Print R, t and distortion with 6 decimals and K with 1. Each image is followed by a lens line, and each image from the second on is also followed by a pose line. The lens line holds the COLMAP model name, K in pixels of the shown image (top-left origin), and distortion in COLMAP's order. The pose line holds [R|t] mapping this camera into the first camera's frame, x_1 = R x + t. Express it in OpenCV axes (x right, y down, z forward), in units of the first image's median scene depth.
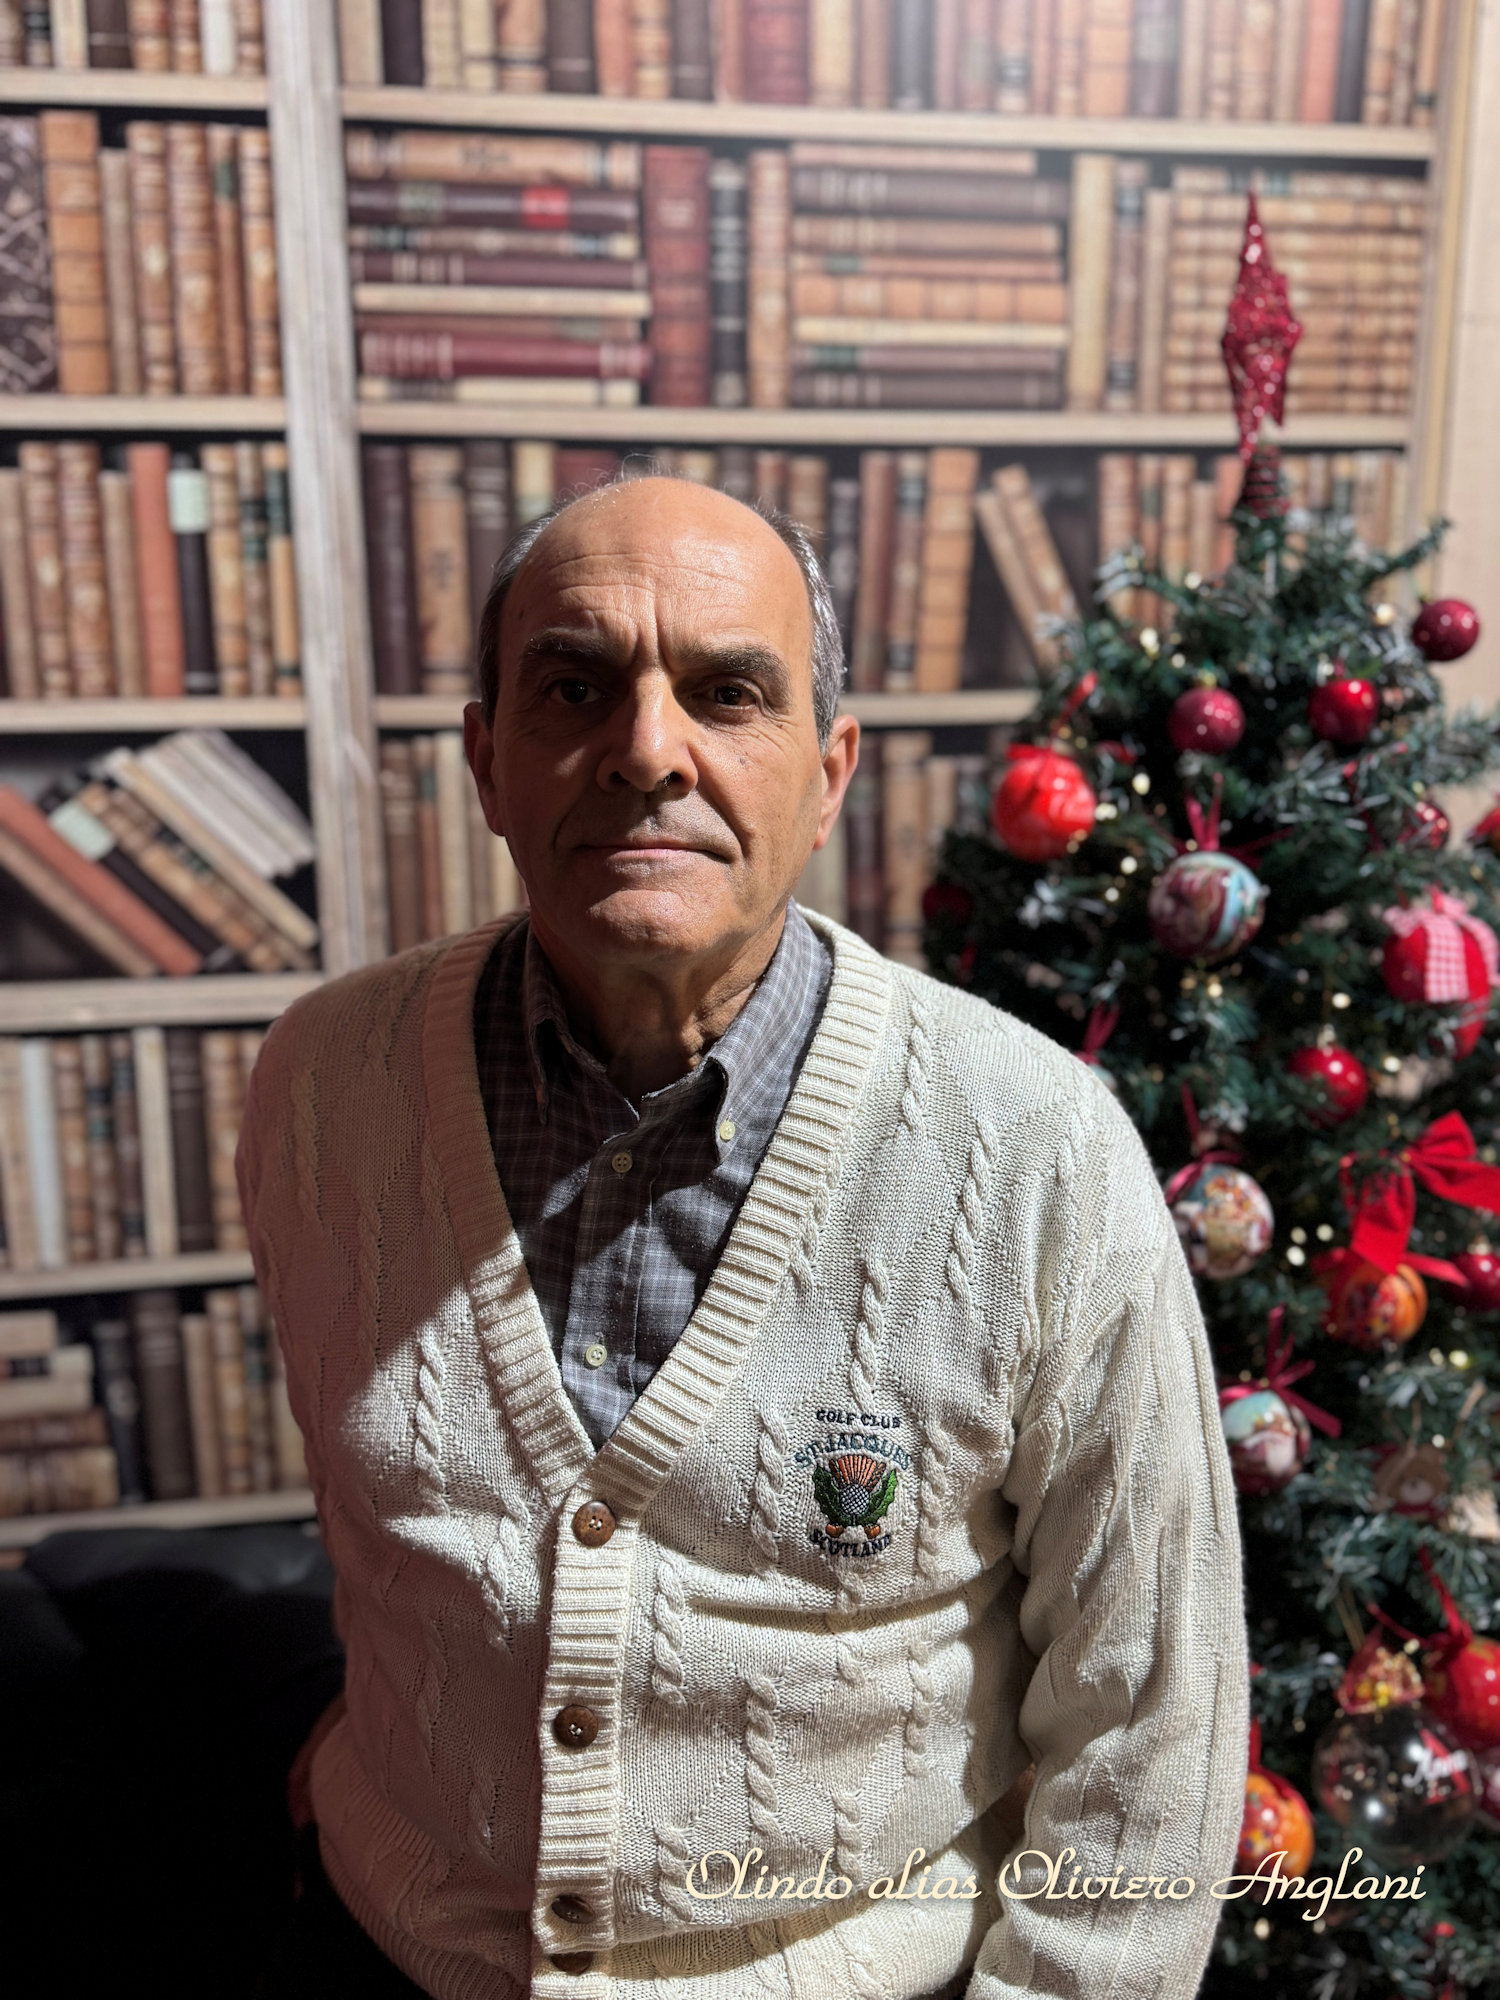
lens RADIAL K [[1684.7, 0, 754.7], [0, 1684.7, 996.1], [0, 0, 1]] dist [0.049369, -0.090523]
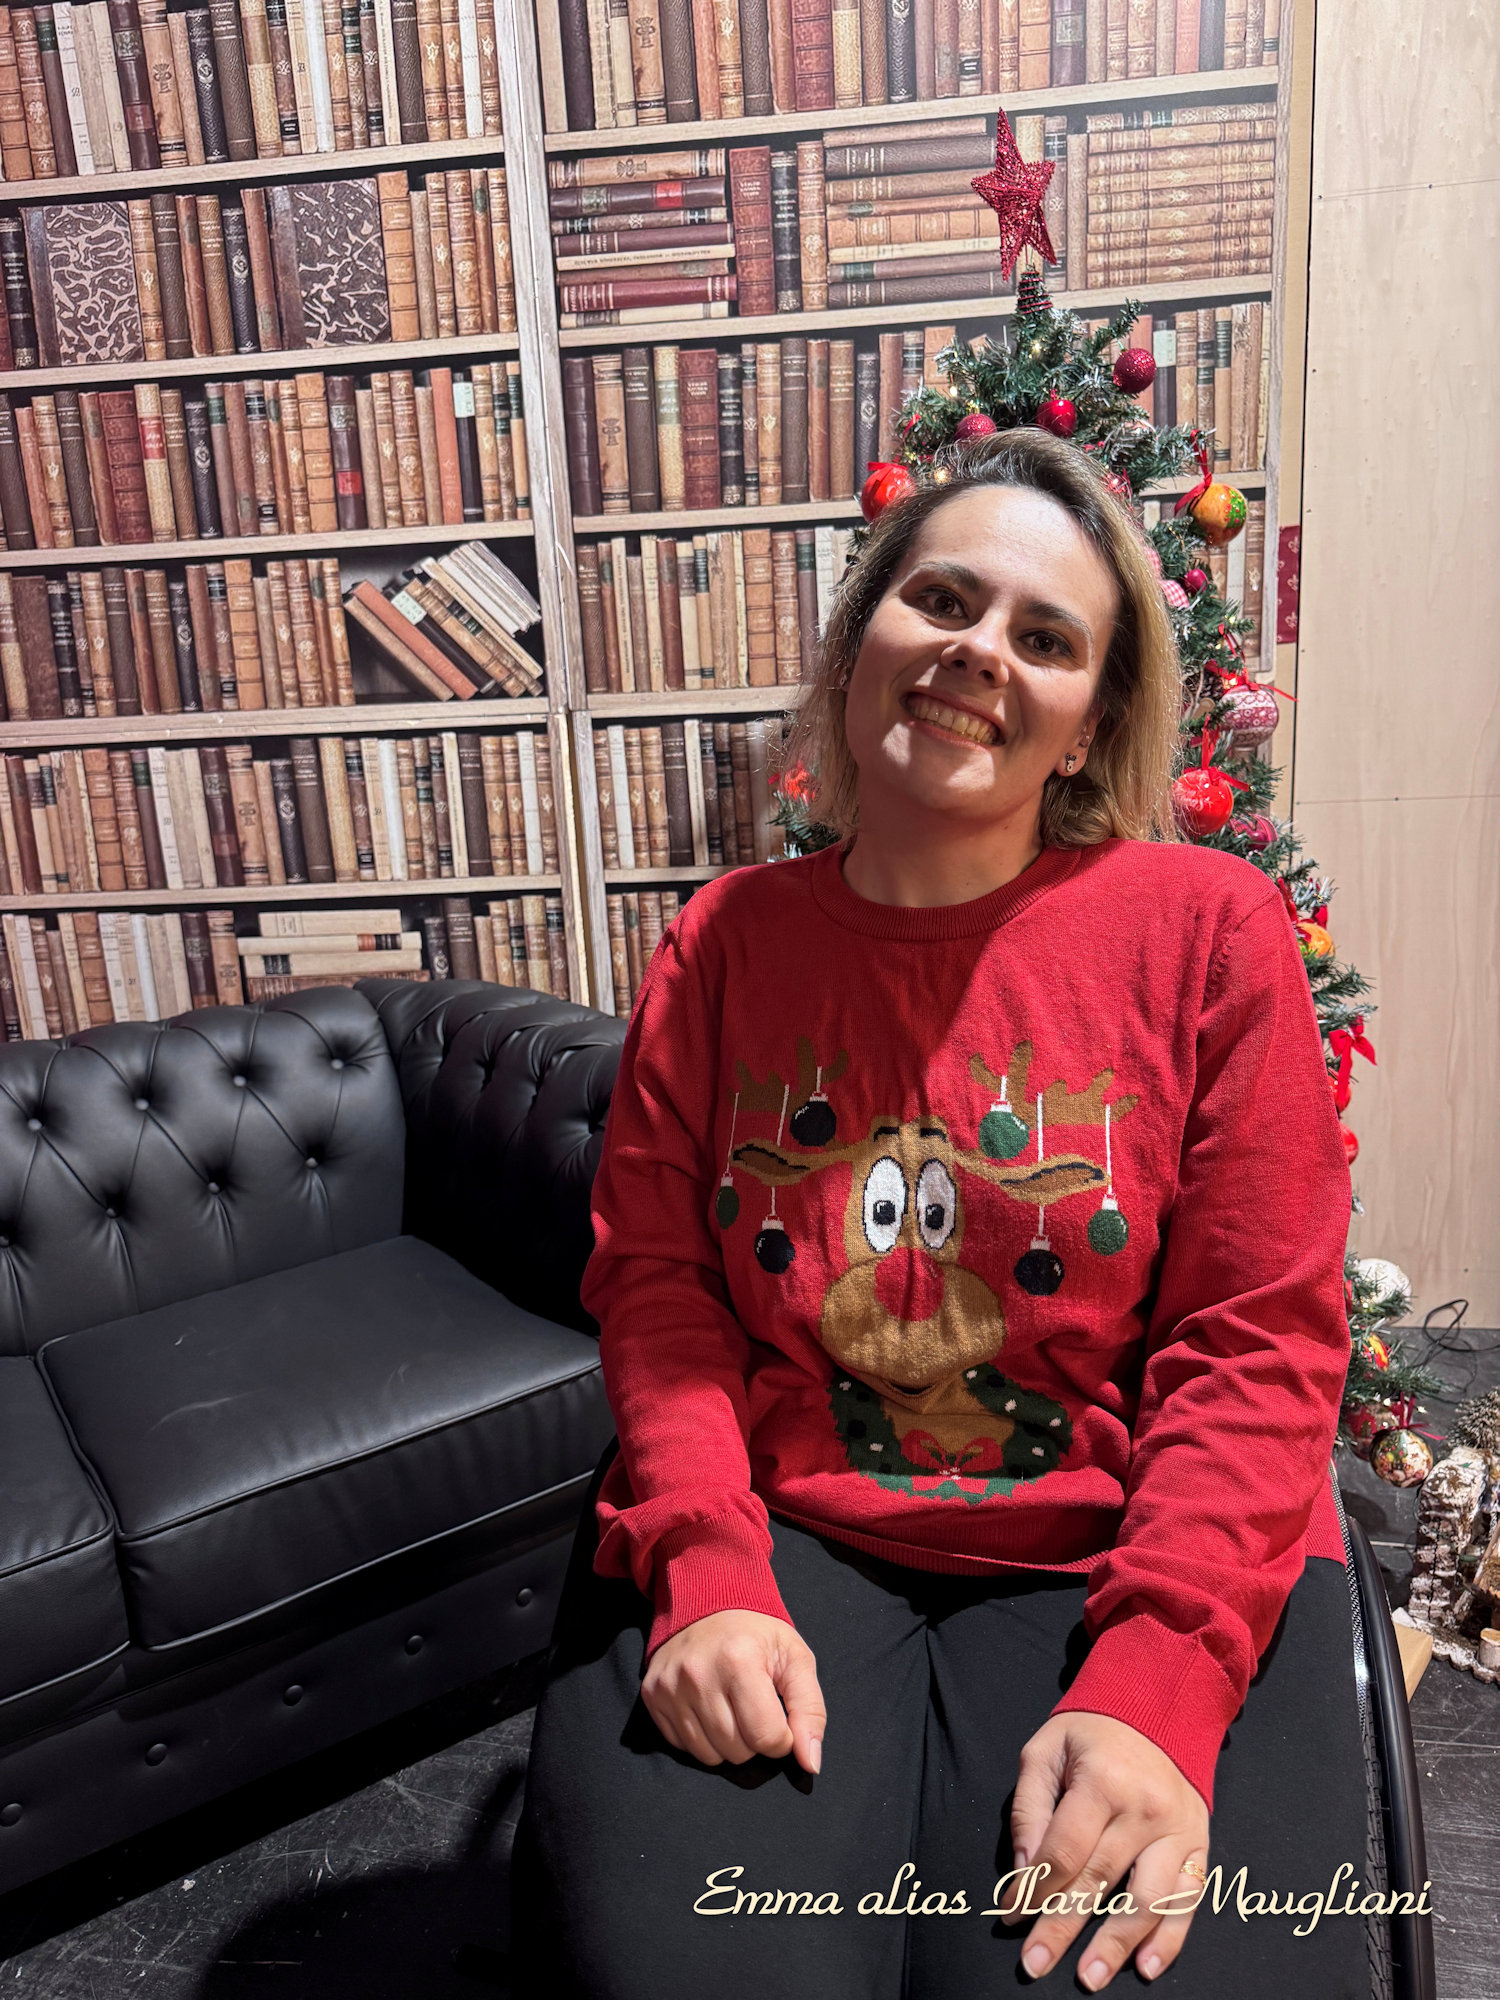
lens RADIAL K [[1475.2, 0, 750.1], [0, 1475.2, 1000.1], [0, 0, 1]] dist [0.012005, -0.021635]
pose [[0.967300, 0.011943, -0.253354, 0.307974], [-0.006758, 0.999750, 0.021326, 0.260537], [0.253546, -0.018917, 0.967138, -0.338733]]
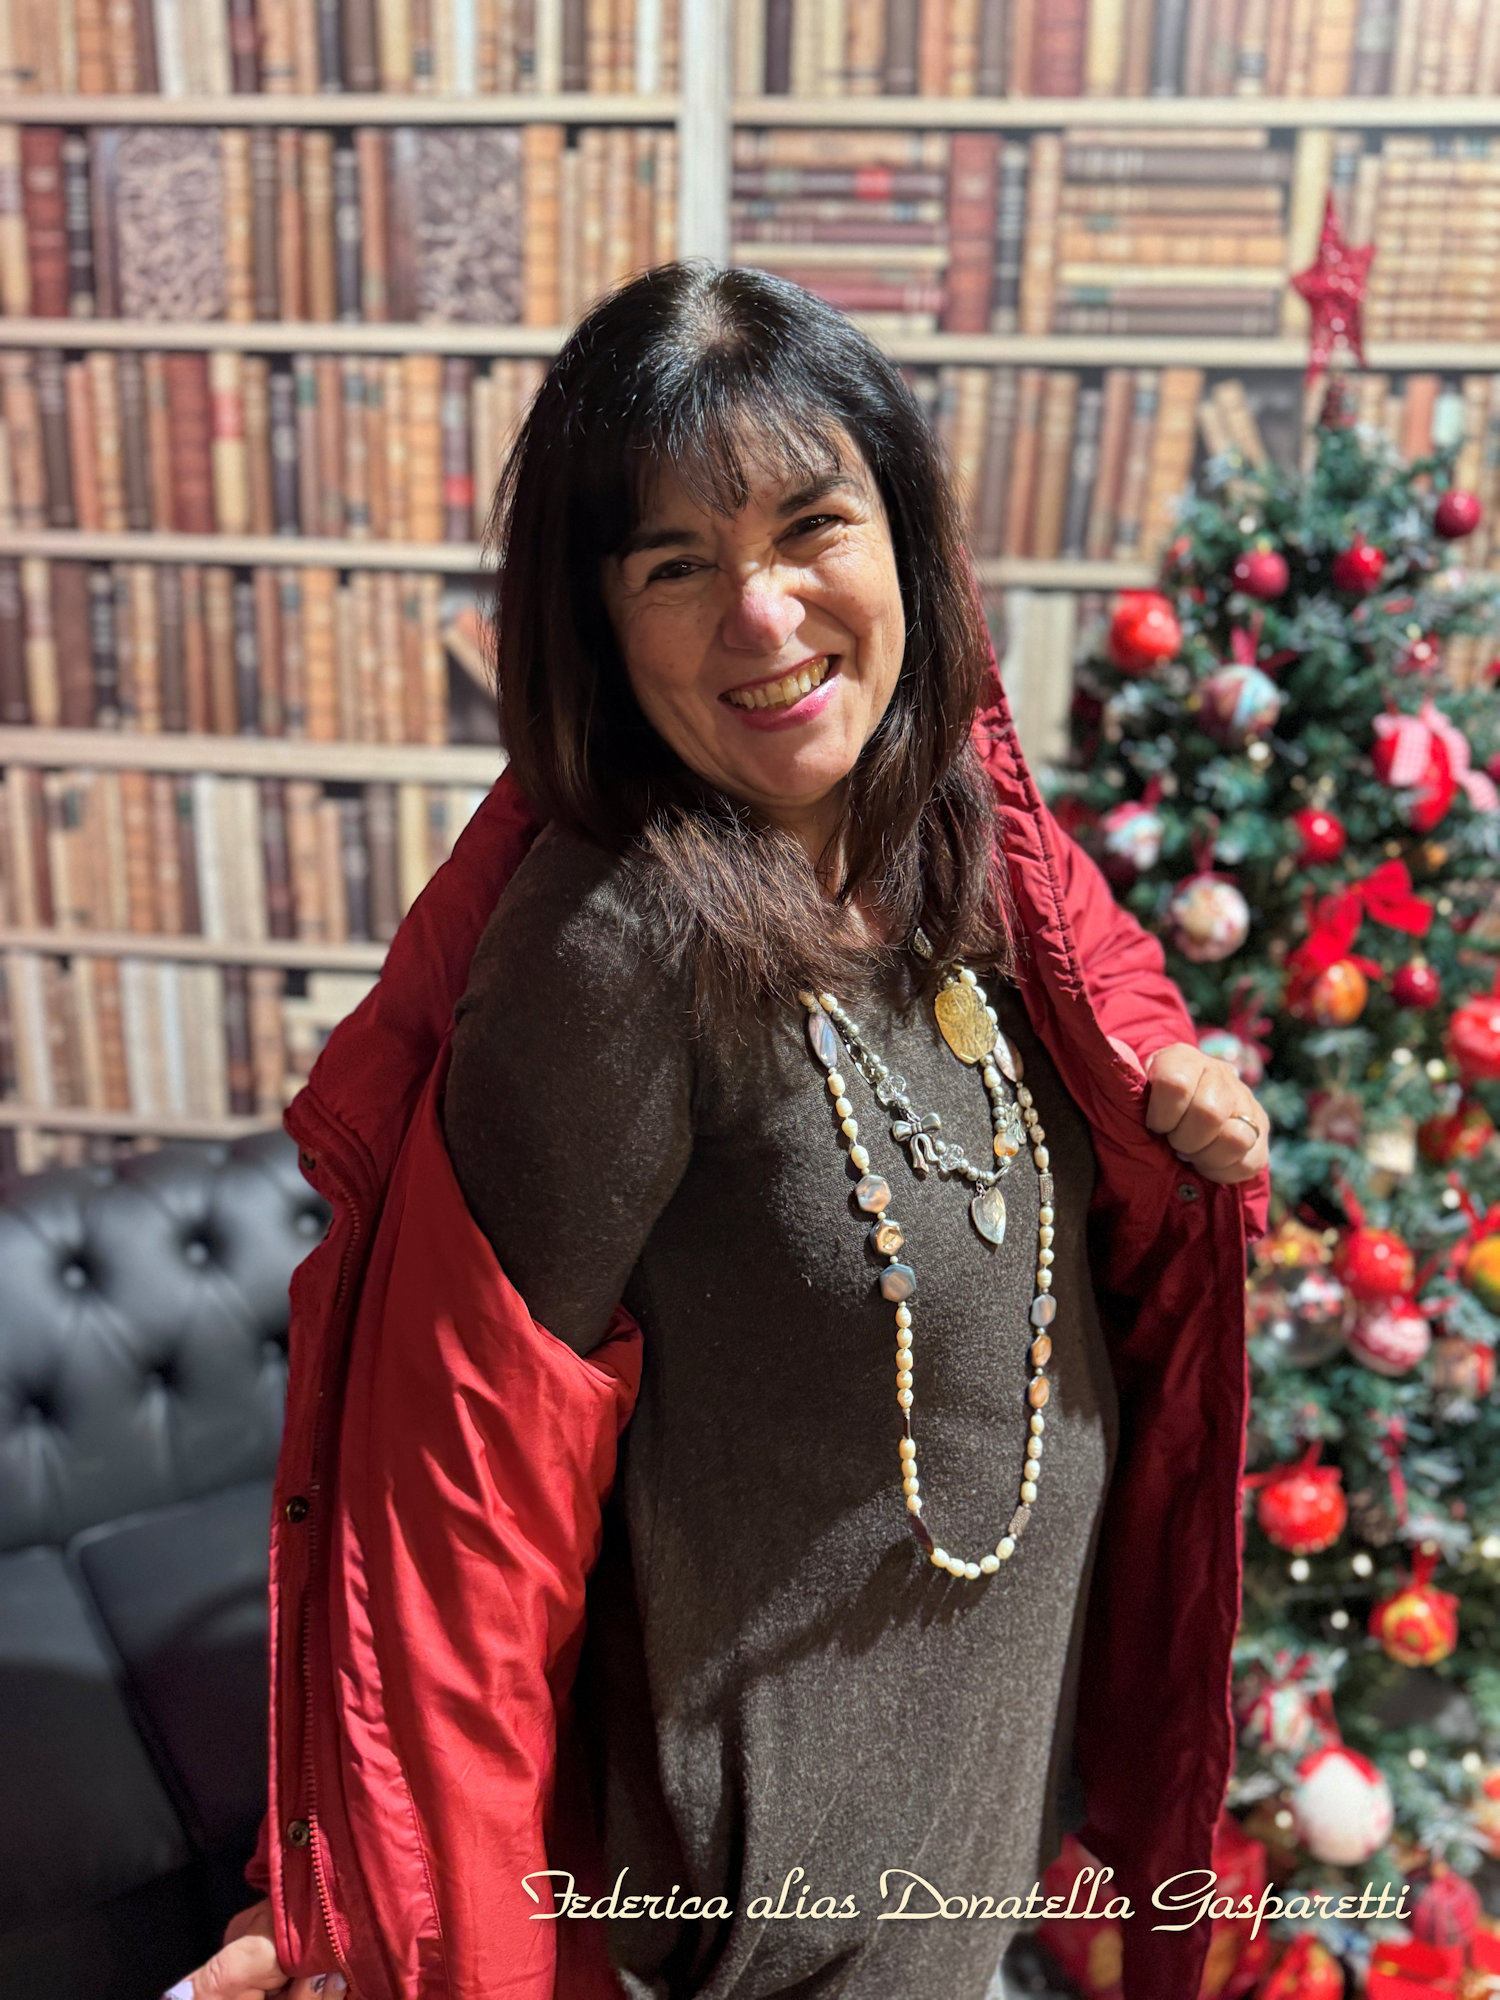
lens RADIAL K [[1684.7, 0, 749.5], [0, 1684.7, 995.5], [0, 0, 1]] dist [0.049369, -0.090523]
pose [[0.964305, 0.097033, -0.246375, 0.170557], [-0.083257, 0.994356, 0.065756, 0.089598], [0.251366, -0.042897, 0.966941, -0.338913]]
